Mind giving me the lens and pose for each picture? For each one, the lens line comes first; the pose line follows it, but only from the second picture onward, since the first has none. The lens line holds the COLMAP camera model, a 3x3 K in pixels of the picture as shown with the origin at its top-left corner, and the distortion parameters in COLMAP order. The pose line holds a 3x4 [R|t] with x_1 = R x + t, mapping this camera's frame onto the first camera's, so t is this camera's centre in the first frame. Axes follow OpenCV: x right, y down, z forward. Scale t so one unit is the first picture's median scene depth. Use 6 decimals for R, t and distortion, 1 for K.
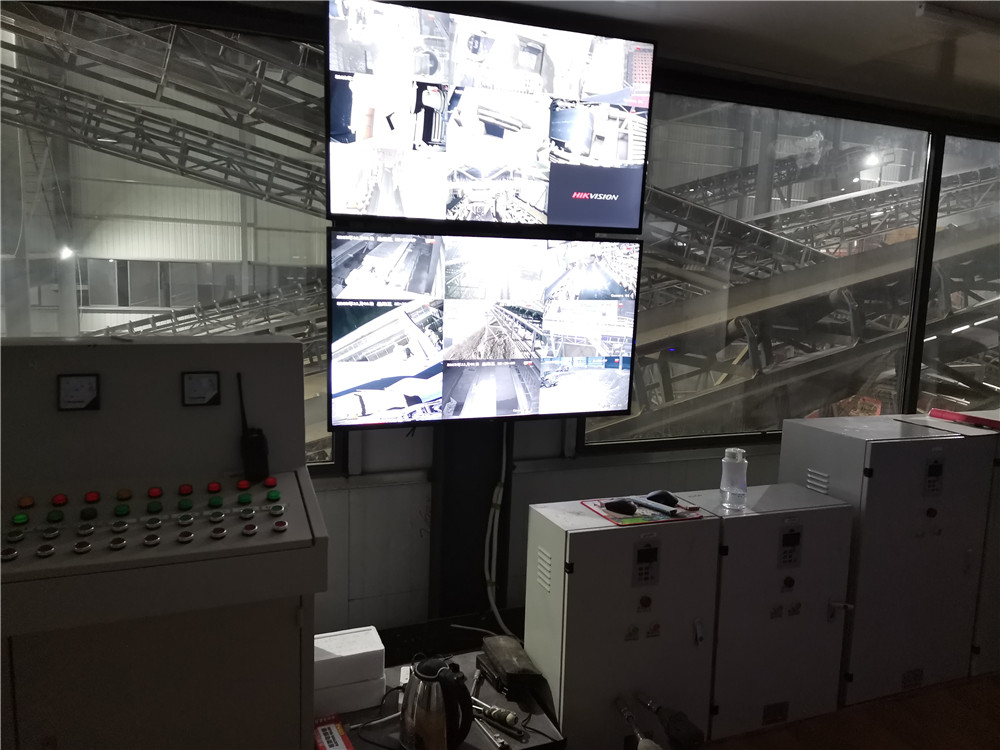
lens RADIAL K [[749.2, 0, 503.9], [0, 749.2, 370.1], [0, 0, 1]] dist [0.116761, -0.146876]
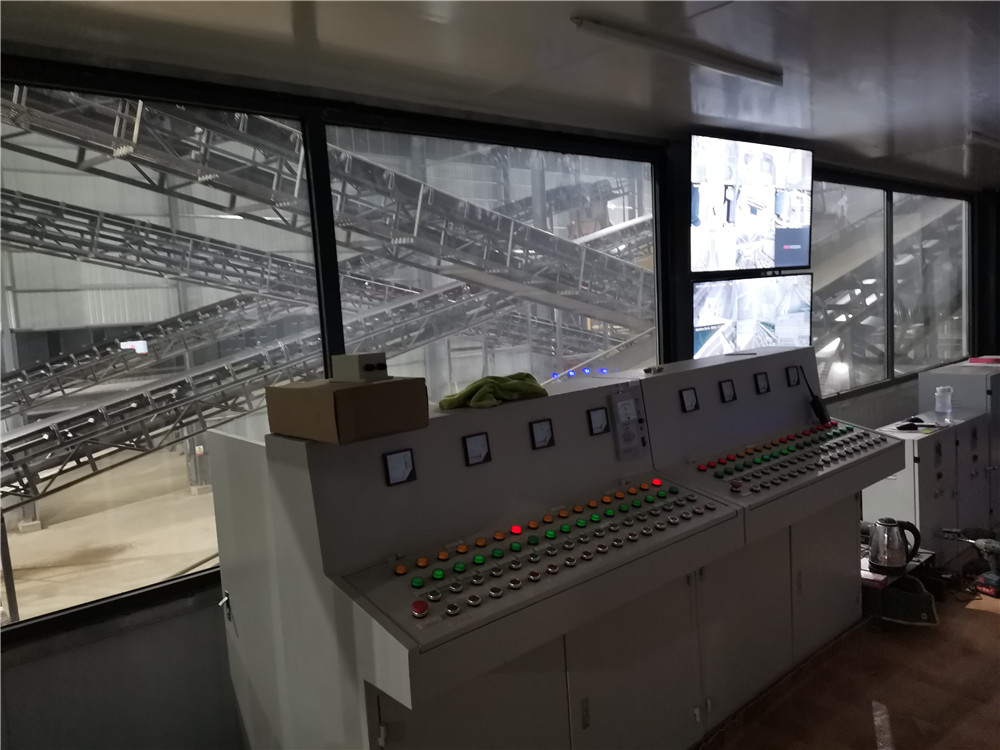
lens RADIAL K [[749.2, 0, 503.9], [0, 749.2, 370.1], [0, 0, 1]] dist [0.116761, -0.146876]
pose [[0.938944, -0.119261, 0.322741, -1.013461], [0.132322, 0.991029, -0.018751, -0.029281], [-0.317609, 0.060311, 0.946302, -0.290961]]
